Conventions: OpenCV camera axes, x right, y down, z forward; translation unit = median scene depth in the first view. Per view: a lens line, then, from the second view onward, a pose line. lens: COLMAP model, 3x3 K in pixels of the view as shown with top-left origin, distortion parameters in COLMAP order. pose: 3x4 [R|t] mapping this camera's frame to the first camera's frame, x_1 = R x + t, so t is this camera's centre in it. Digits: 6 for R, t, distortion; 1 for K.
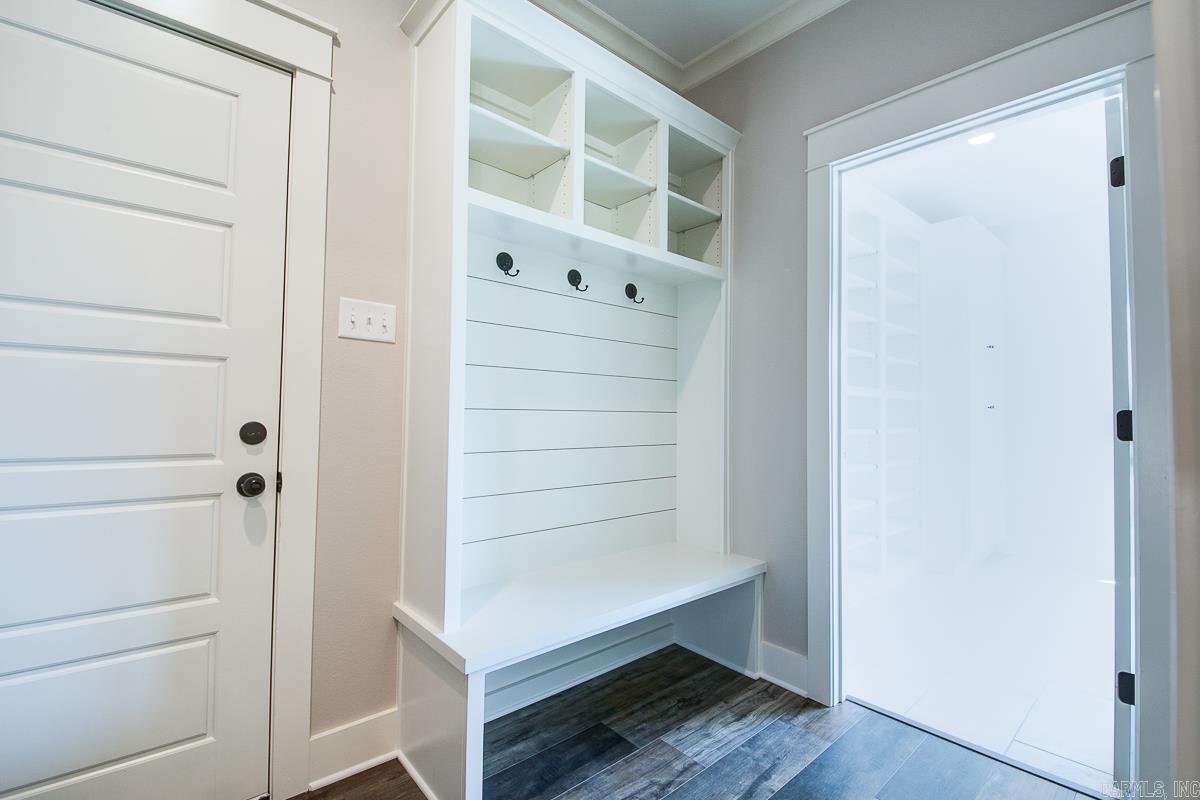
lens RADIAL K [[521.2, 0, 595.8], [0, 521.2, 396.1], [0, 0, 1]] dist [0.028661, -0.022636]
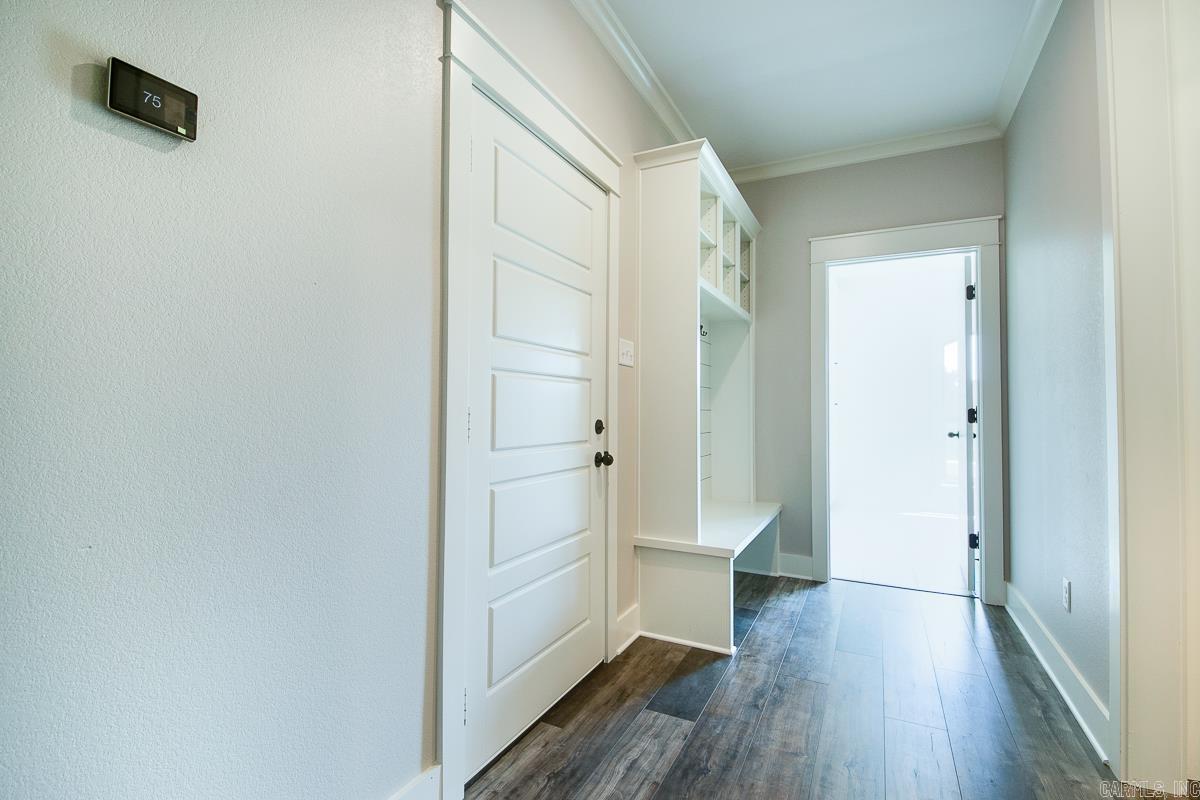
lens RADIAL K [[530.1, 0, 601.0], [0, 530.1, 397.5], [0, 0, 1]] dist [0.010862, -0.000128]
pose [[0.932280, -0.000693, 0.361737, -0.891480], [-0.003175, 0.999944, 0.010098, -0.024212], [-0.361724, -0.010563, 0.932226, -0.348300]]
